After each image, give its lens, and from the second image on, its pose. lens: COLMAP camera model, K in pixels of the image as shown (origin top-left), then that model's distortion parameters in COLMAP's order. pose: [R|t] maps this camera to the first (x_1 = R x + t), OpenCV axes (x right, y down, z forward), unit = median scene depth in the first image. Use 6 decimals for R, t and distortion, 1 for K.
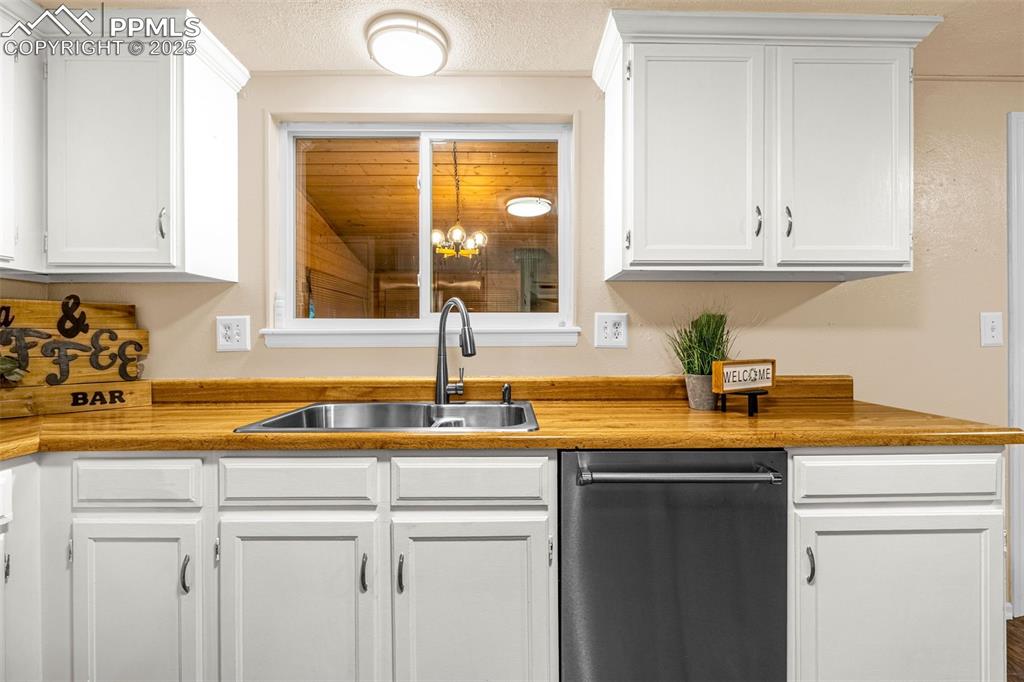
lens RADIAL K [[452.2, 0, 516.8], [0, 452.2, 334.8], [0, 0, 1]] dist [-0.003114, -0.000809]
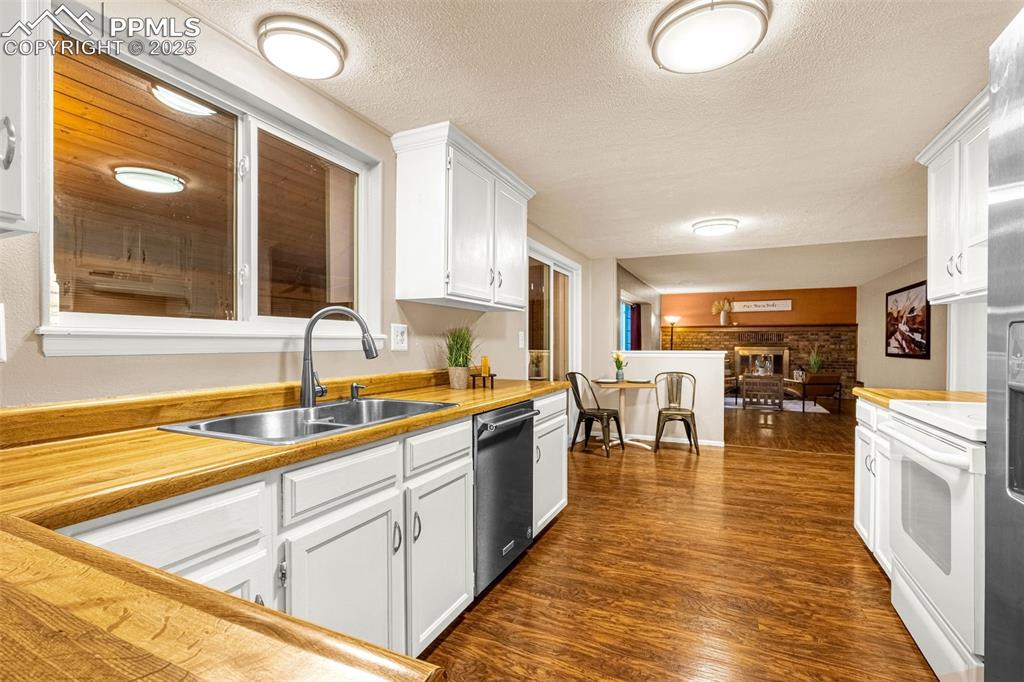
lens RADIAL K [[452.2, 0, 517.9], [0, 452.2, 349.1], [0, 0, 1]] dist [-0.003114, -0.000809]
pose [[0.432650, -0.006234, 0.901540, -0.917110], [-0.009529, 0.999889, 0.011487, 0.004975], [-0.901512, -0.013560, 0.432542, 0.134214]]
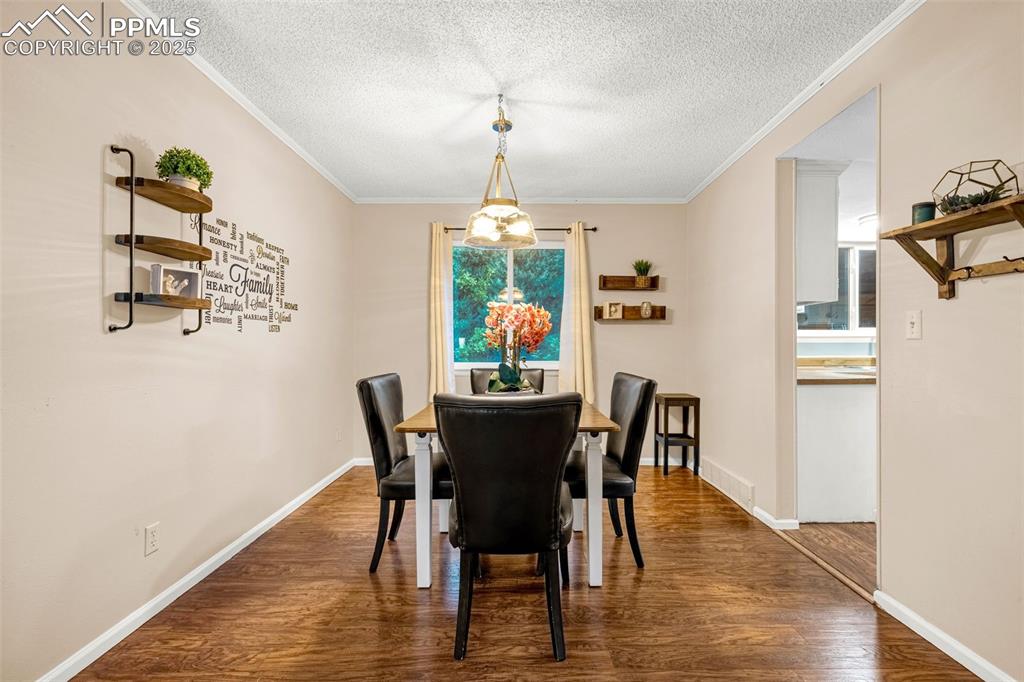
lens RADIAL K [[452.2, 0, 510.5], [0, 452.2, 342.7], [0, 0, 1]] dist [-0.003114, -0.000809]
pose [[0.999969, 0.002809, -0.007328, -2.239210], [-0.002792, 0.999993, 0.002393, 0.029964], [0.007334, -0.002372, 0.999970, -1.503068]]
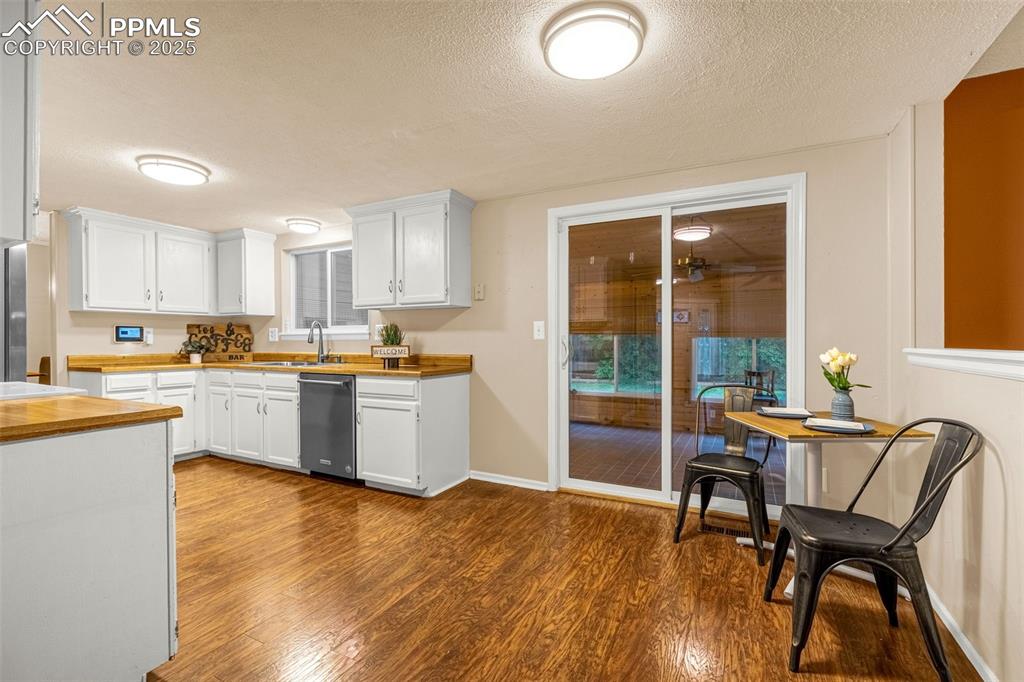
lens RADIAL K [[452.2, 0, 519.0], [0, 452.2, 342.3], [0, 0, 1]] dist [-0.003114, -0.000809]
pose [[0.883722, 0.002848, -0.468004, 2.074146], [0.002502, 0.999938, 0.010810, 0.015964], [0.468006, -0.010724, 0.883660, -0.730345]]
